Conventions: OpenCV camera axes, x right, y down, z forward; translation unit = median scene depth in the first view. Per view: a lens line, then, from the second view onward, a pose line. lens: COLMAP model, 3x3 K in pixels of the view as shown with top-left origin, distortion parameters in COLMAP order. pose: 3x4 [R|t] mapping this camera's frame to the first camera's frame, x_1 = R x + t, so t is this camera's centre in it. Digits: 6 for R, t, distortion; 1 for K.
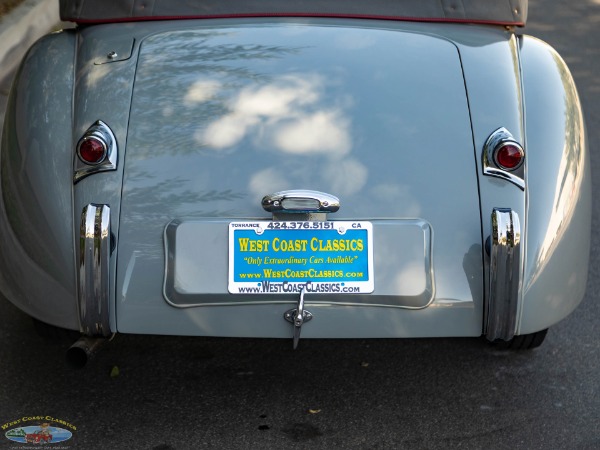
lens RADIAL K [[1542.4, 0, 300.0], [0, 1542.4, 225.0], [0, 0, 1]] dist [0.019953, 0.268460]
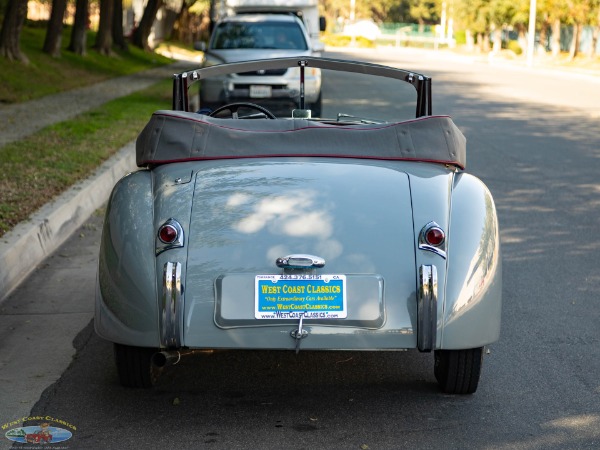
lens RADIAL K [[1775.7, 0, 300.0], [0, 1775.7, 225.0], [0, 0, 1]] dist [-0.029789, -0.563023]
pose [[0.999775, -0.007091, -0.019975, 0.036355], [0.004162, 0.989711, -0.143023, 0.206479], [0.020784, 0.142907, 0.989518, -0.804408]]
